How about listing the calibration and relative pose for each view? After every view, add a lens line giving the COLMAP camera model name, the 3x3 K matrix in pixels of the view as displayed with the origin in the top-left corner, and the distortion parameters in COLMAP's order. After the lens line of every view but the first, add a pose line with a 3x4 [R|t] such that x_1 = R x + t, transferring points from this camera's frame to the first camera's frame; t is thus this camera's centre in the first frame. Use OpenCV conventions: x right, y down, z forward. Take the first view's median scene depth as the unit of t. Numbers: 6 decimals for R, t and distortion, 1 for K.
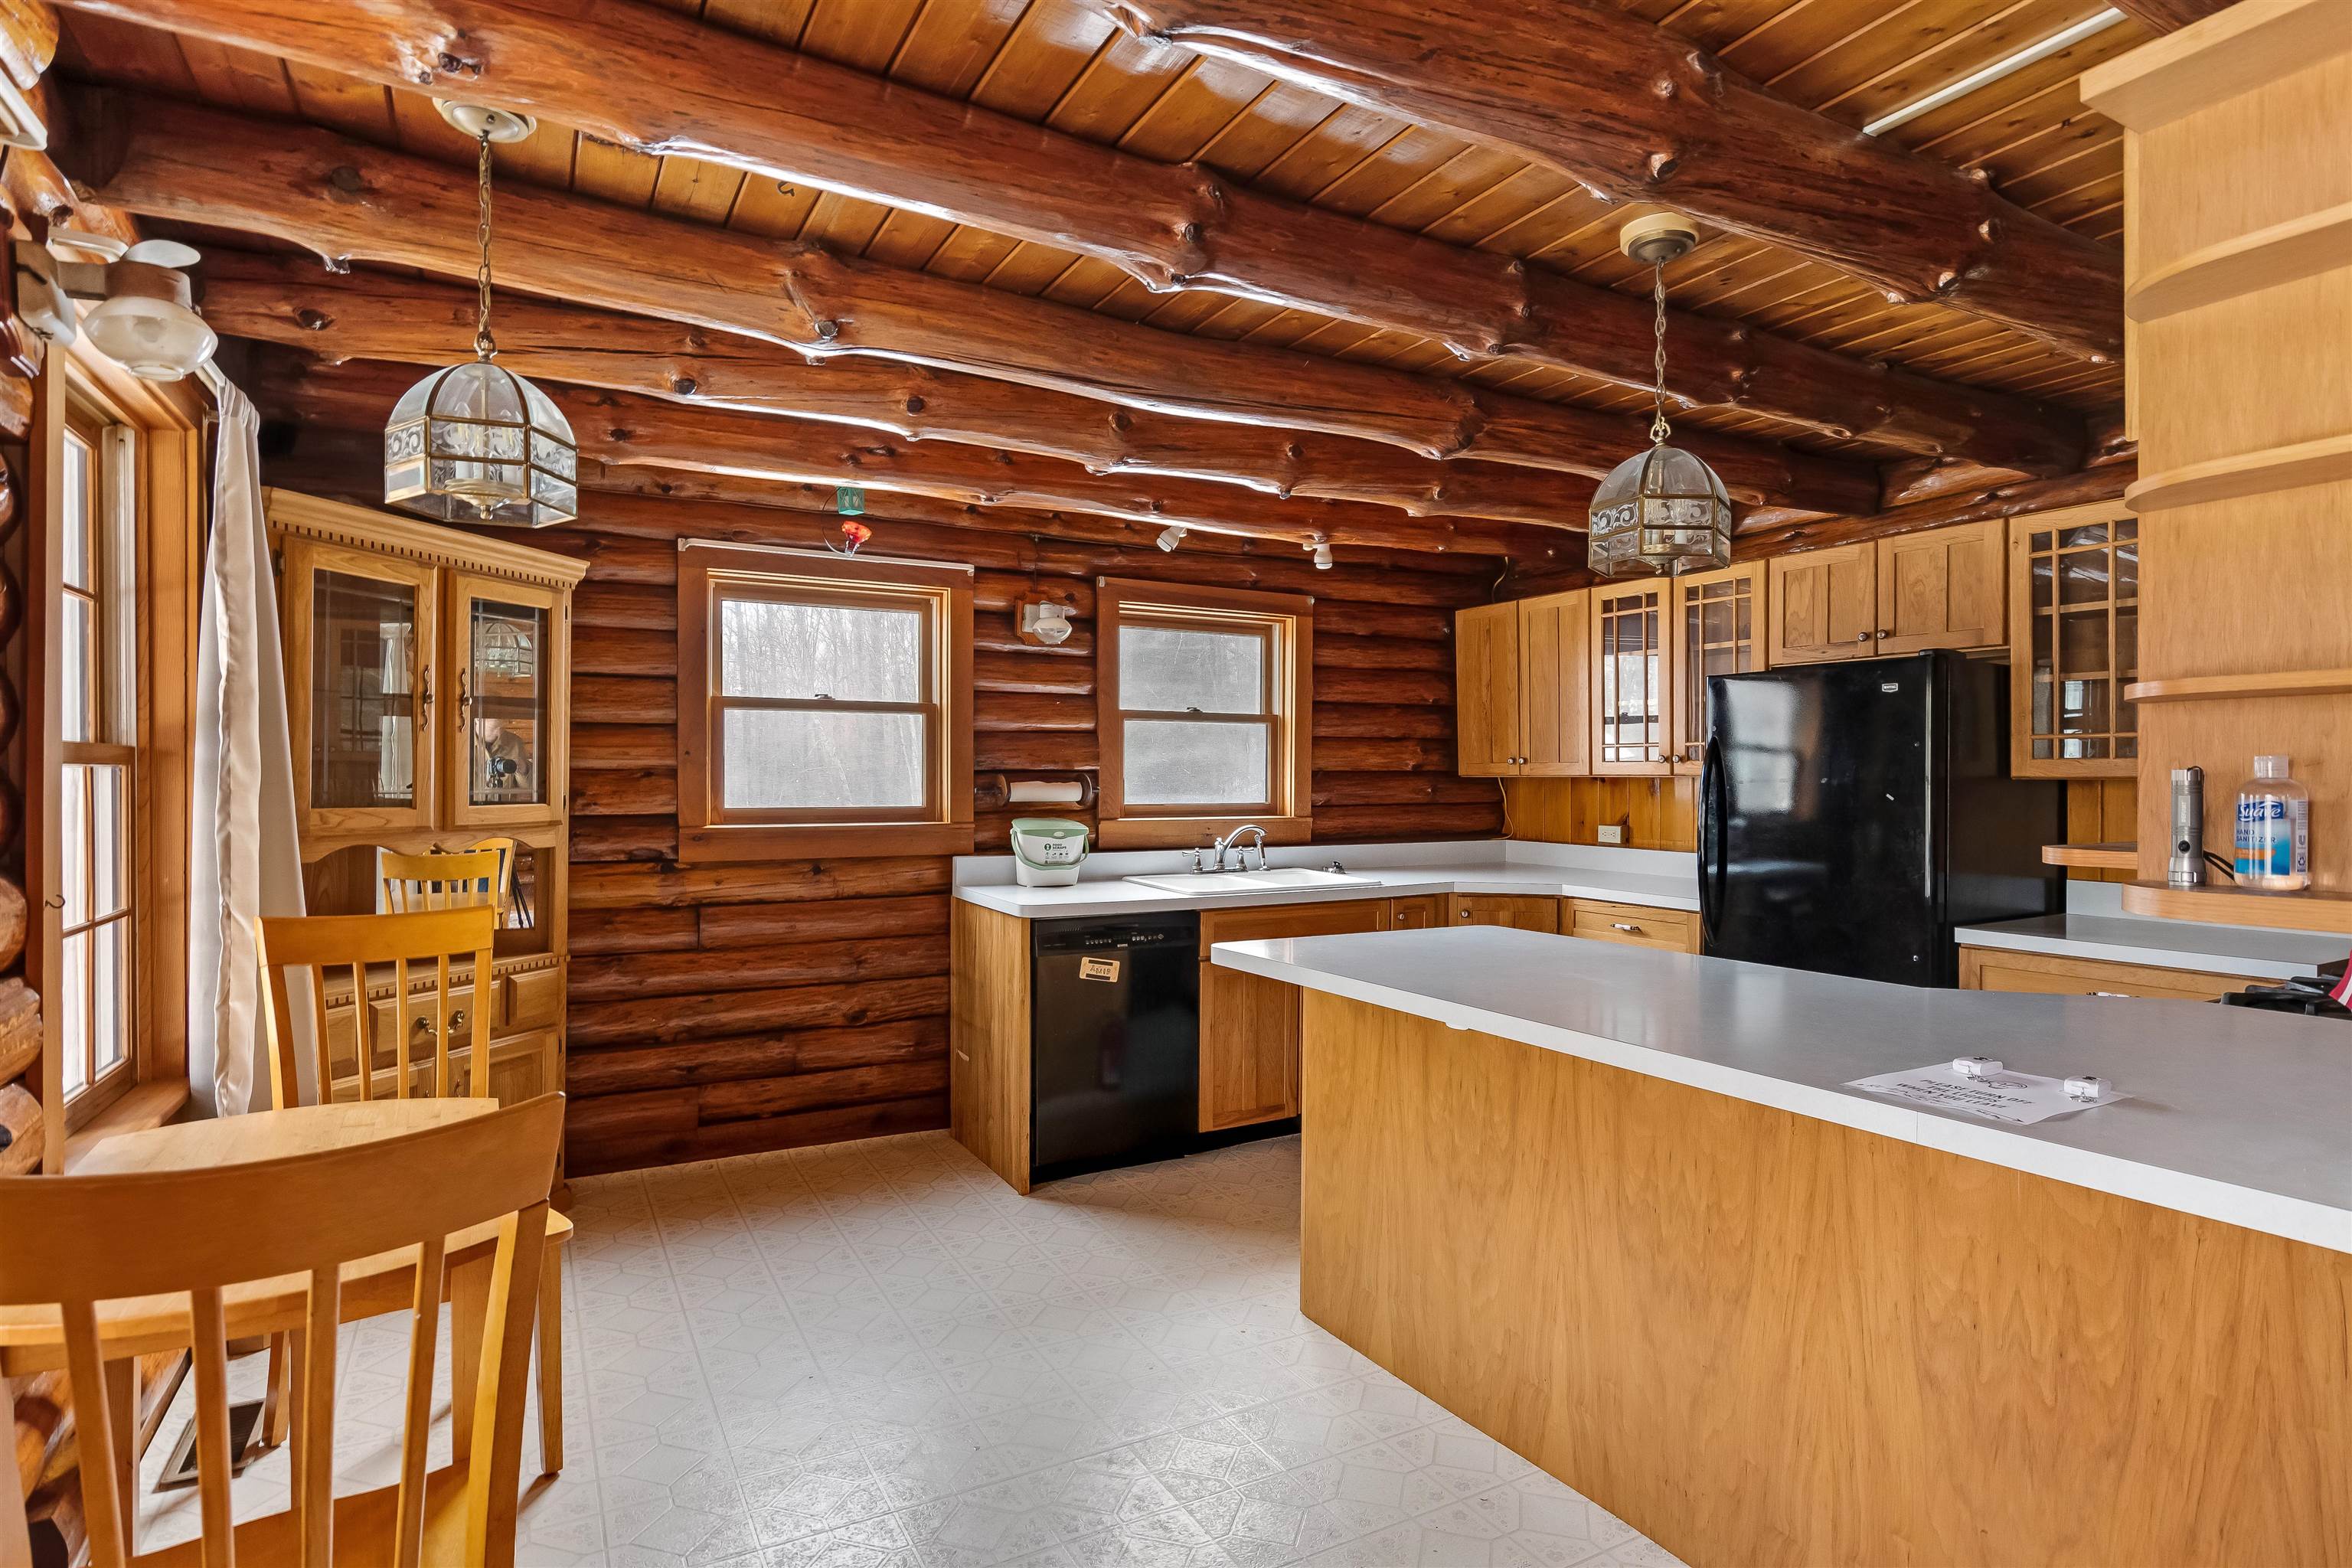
lens RADIAL K [[1169.7, 0, 1122.7], [0, 1169.7, 782.6], [0, 0, 1]] dist [-0.003554, -0.002489]
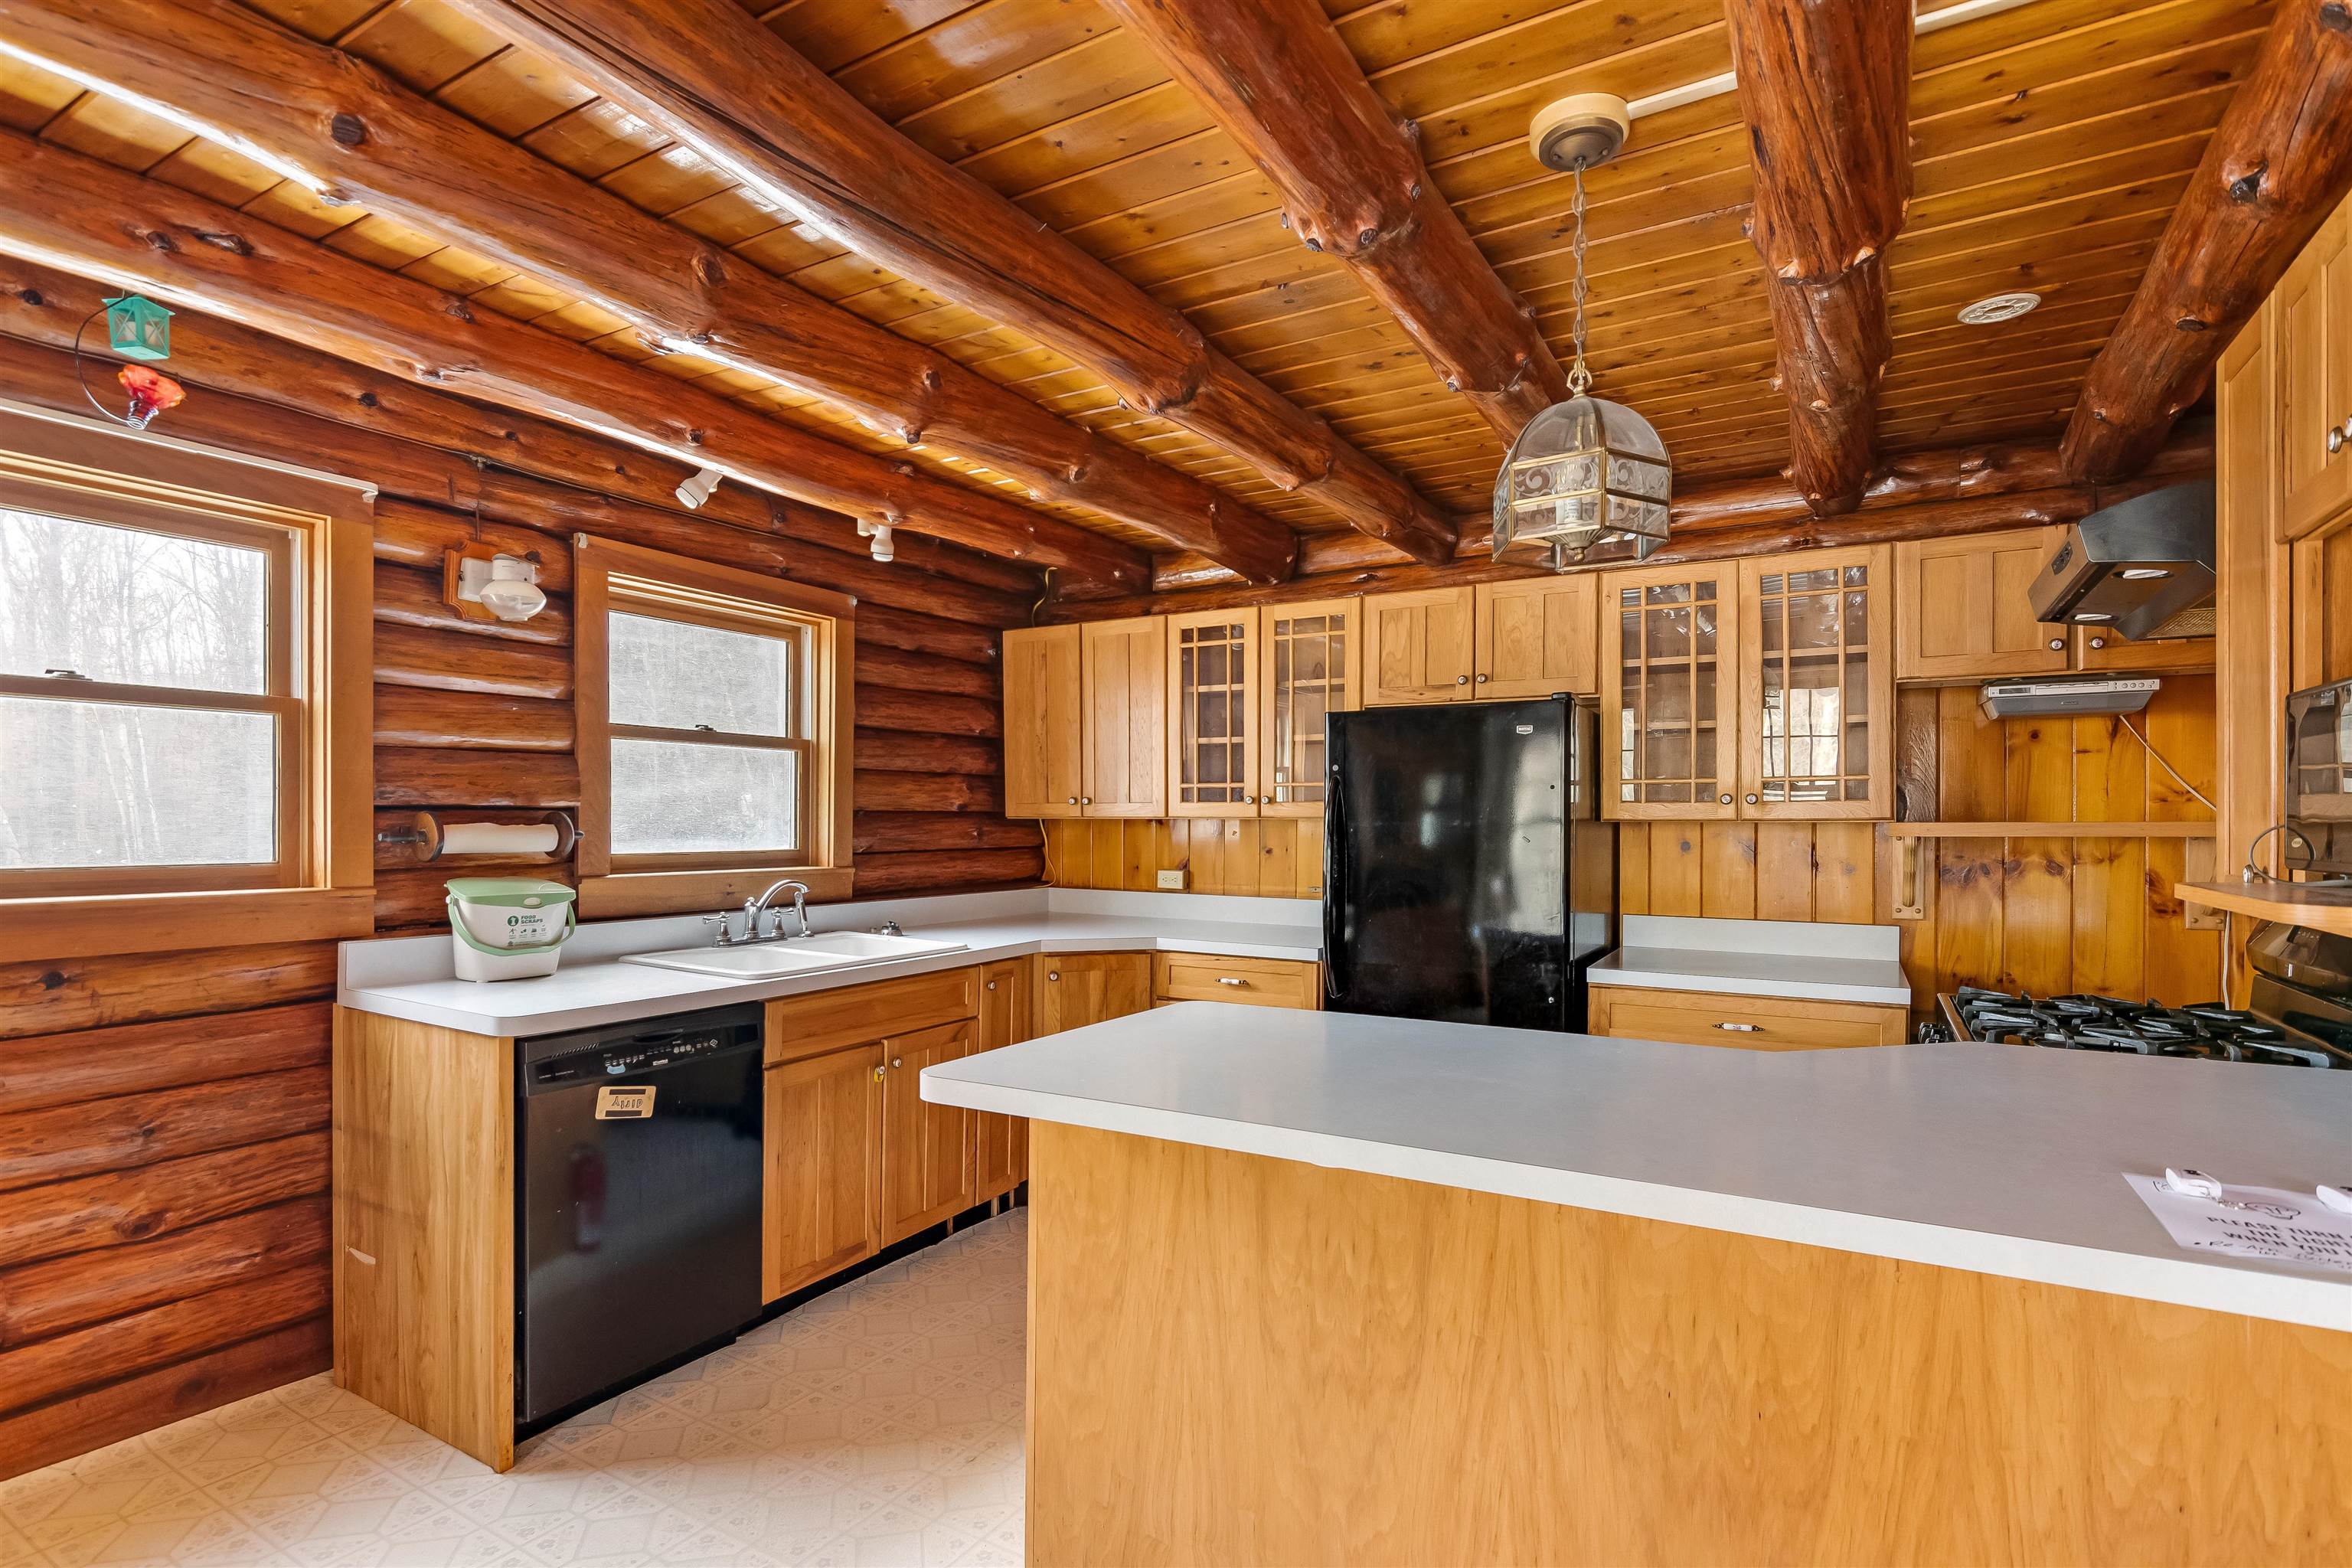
lens RADIAL K [[1148.5, 0, 1138.4], [0, 1148.5, 826.5], [0, 0, 1]] dist [-0.002755, -0.001707]
pose [[0.853818, -0.000569, 0.520572, -0.131897], [-0.000061, 0.999999, 0.001193, 0.000159], [-0.520572, -0.001050, 0.853817, 0.331046]]
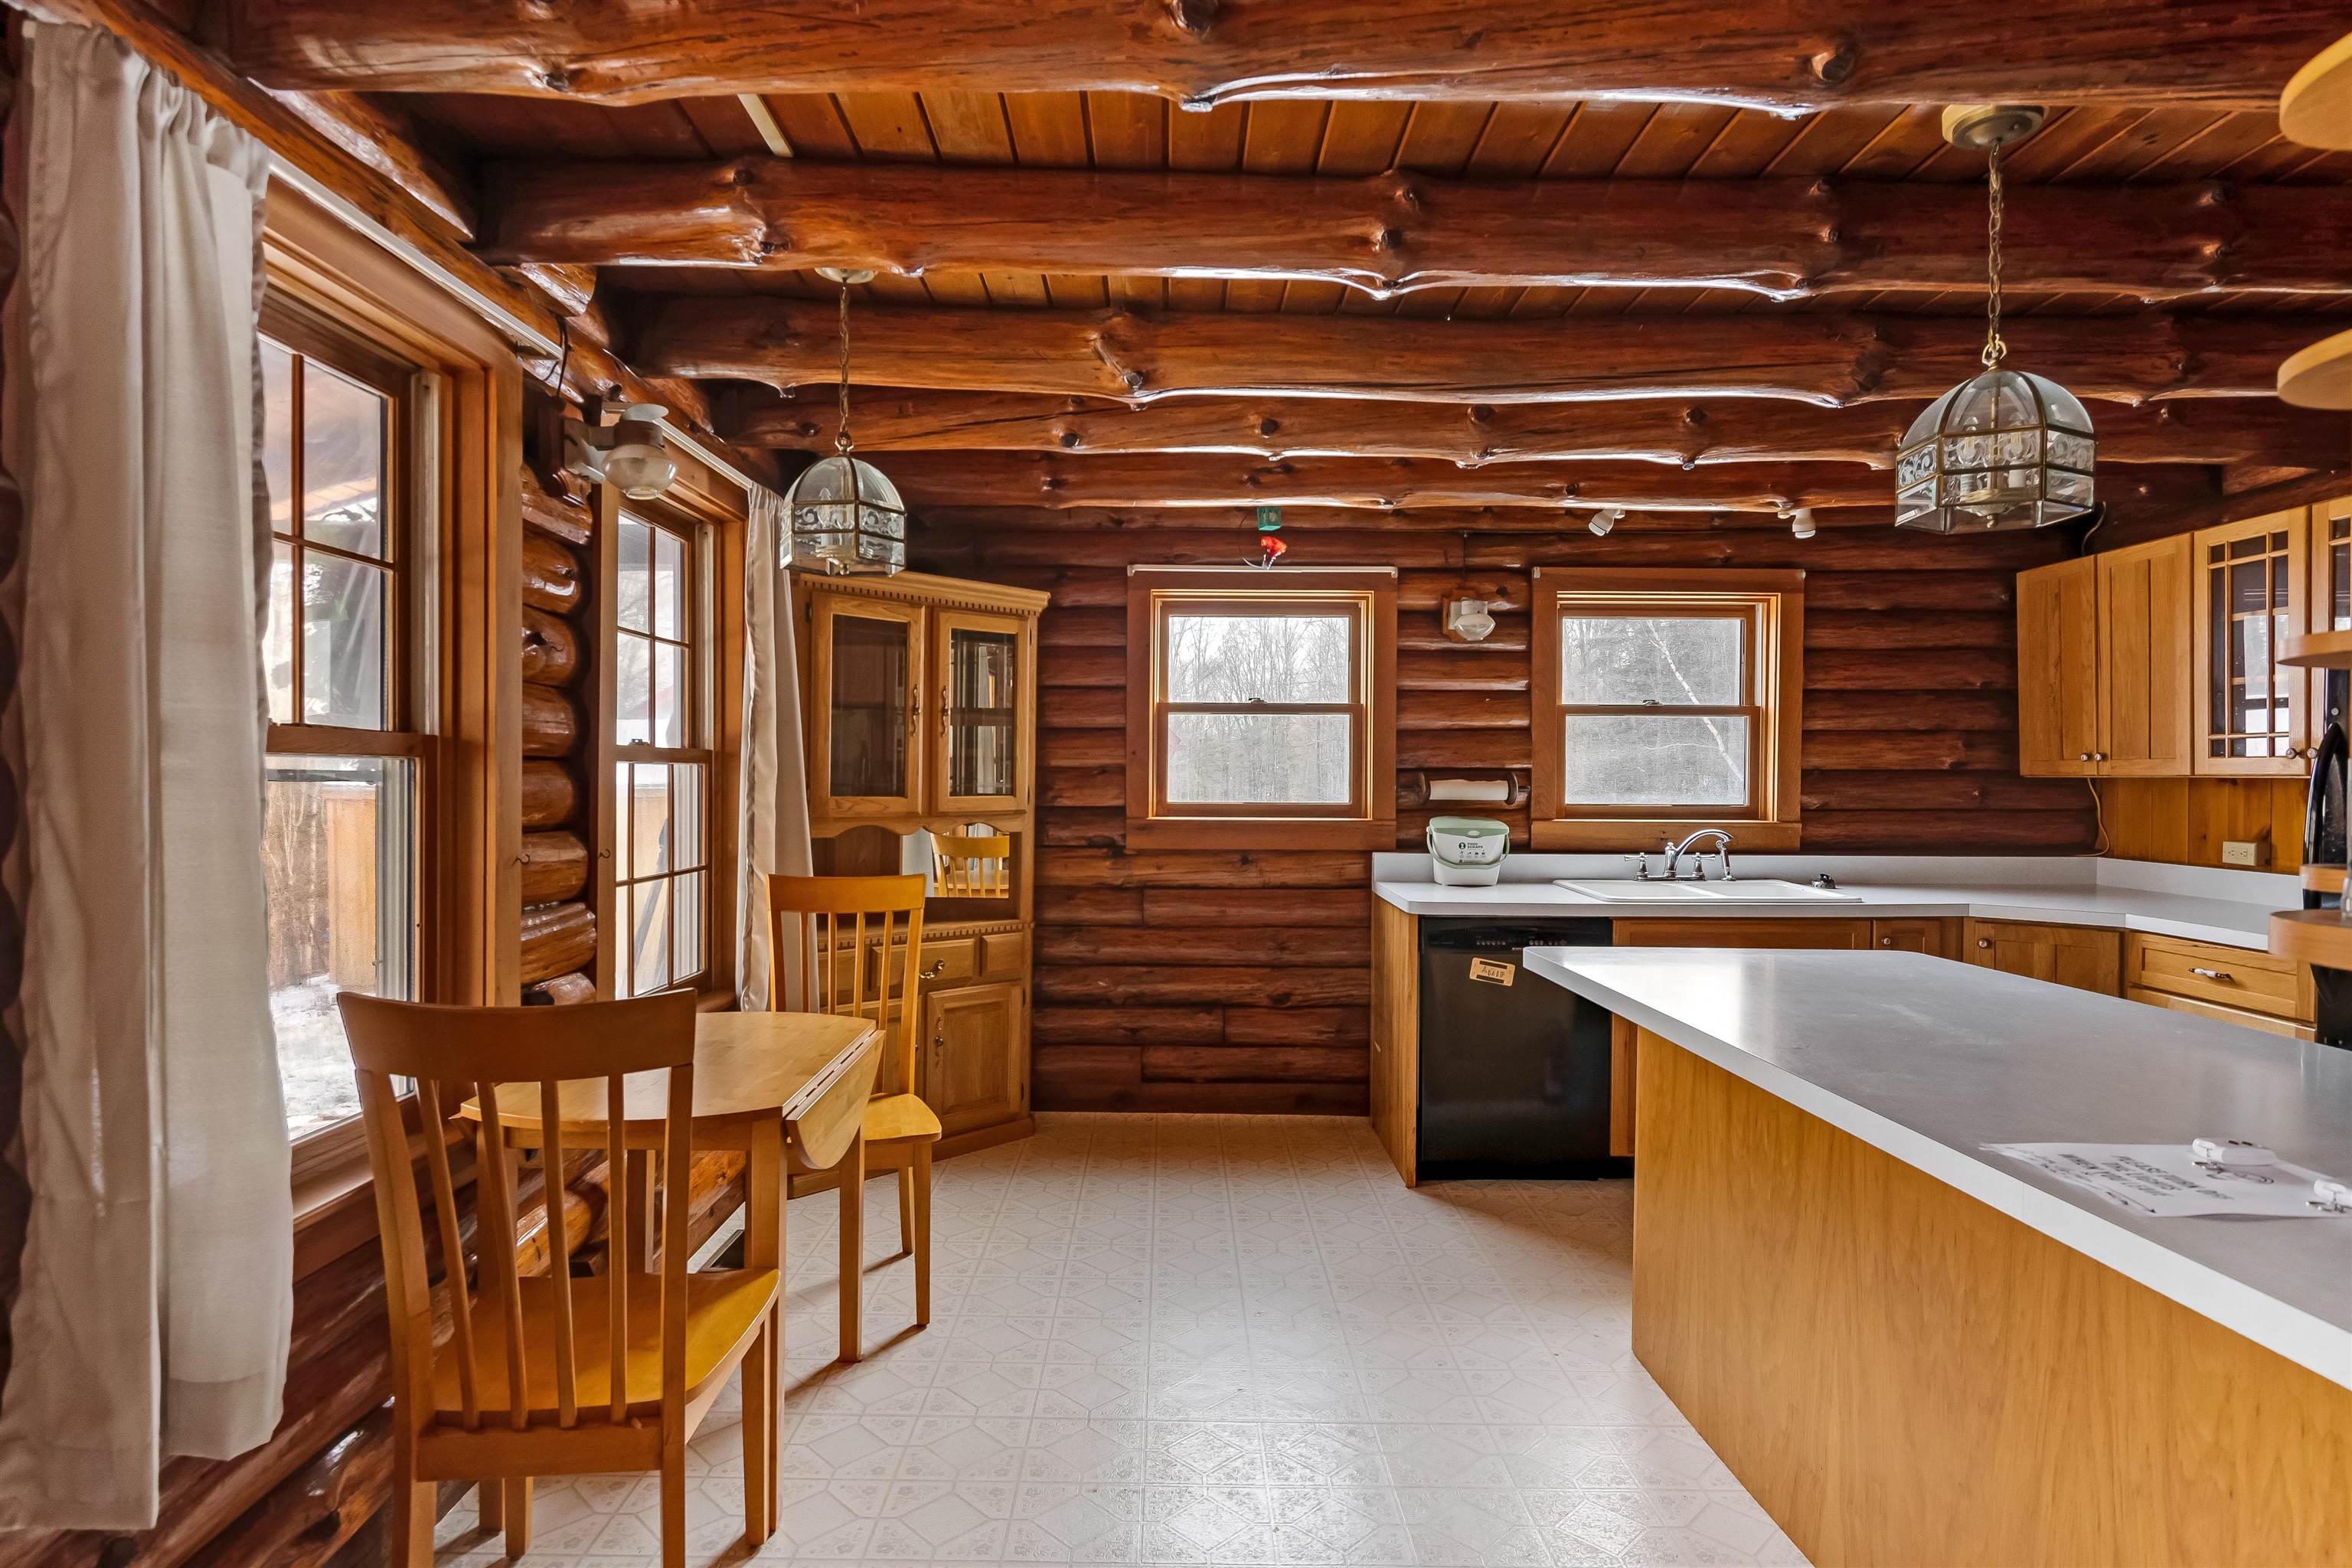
lens RADIAL K [[1169.7, 0, 1145.3], [0, 1169.7, 785.5], [0, 0, 1]] dist [-0.003554, -0.002489]
pose [[0.882916, 0.007029, -0.469479, 0.214859], [-0.006146, 0.999975, 0.003412, 0.002793], [0.469491, -0.000127, 0.882937, -0.000673]]
